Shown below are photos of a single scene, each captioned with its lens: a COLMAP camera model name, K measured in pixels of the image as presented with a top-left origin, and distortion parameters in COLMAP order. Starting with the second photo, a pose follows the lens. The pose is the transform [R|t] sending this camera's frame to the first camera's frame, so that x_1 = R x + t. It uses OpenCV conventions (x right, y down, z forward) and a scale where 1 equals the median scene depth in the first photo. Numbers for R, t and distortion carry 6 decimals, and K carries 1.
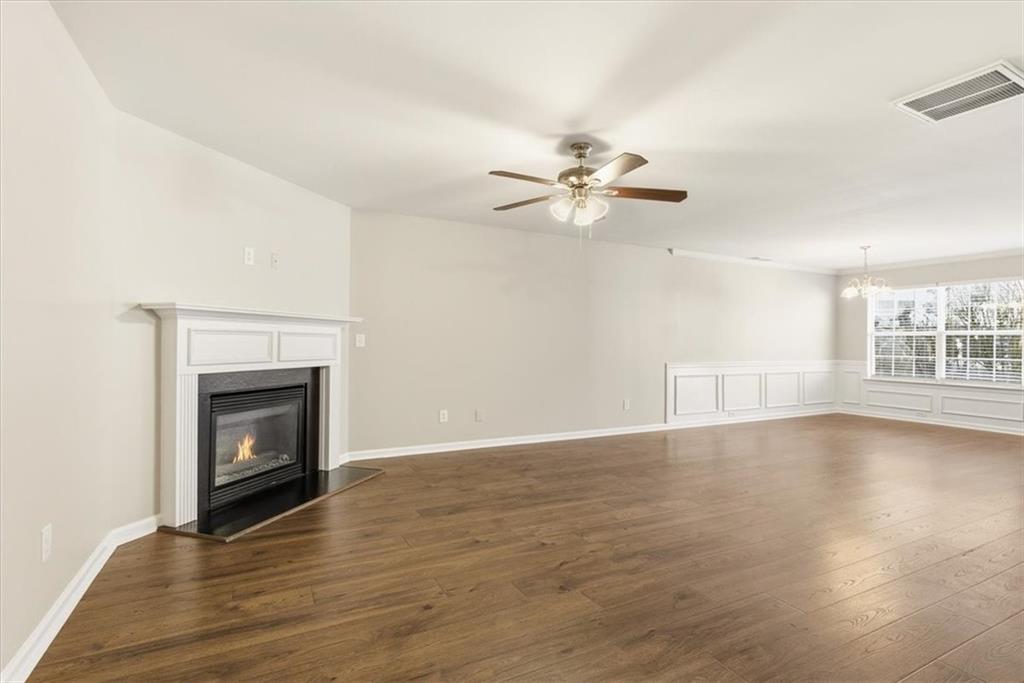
lens RADIAL K [[448.7, 0, 512.0], [0, 448.7, 341.5], [0, 0, 1]] dist [-0.000948, -0.000189]
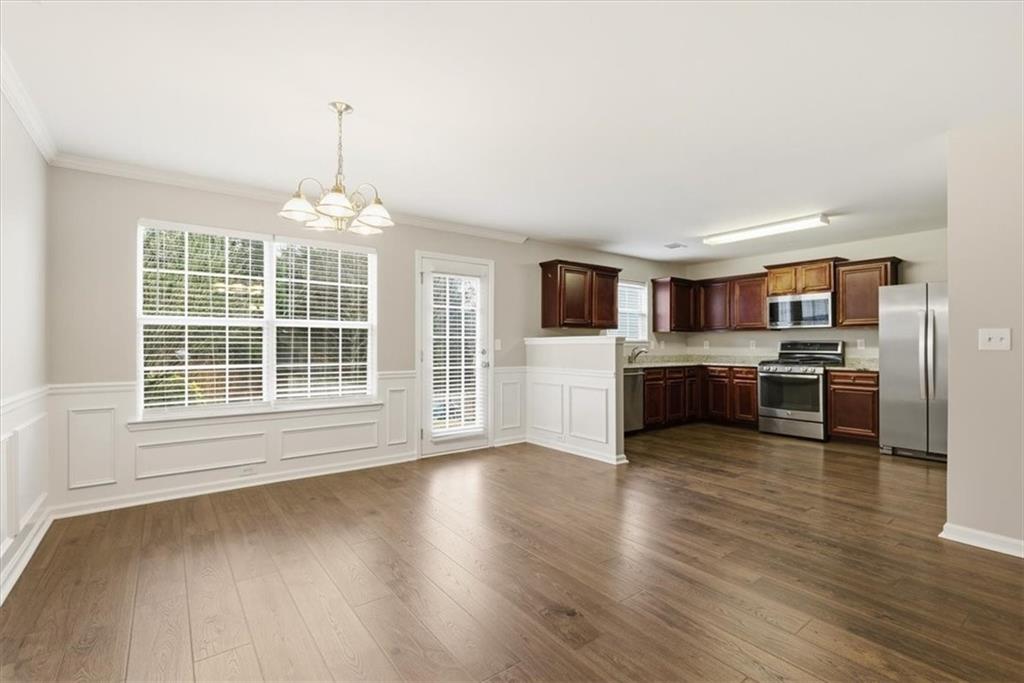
lens RADIAL K [[473.1, 0, 529.1], [0, 473.1, 341.5], [0, 0, 1]] dist [-0.020173, -0.000202]
pose [[-0.232386, -0.001864, 0.972622, 0.287118], [-0.002566, 0.999996, 0.001303, 0.004082], [-0.972620, -0.002193, -0.232389, 0.814786]]
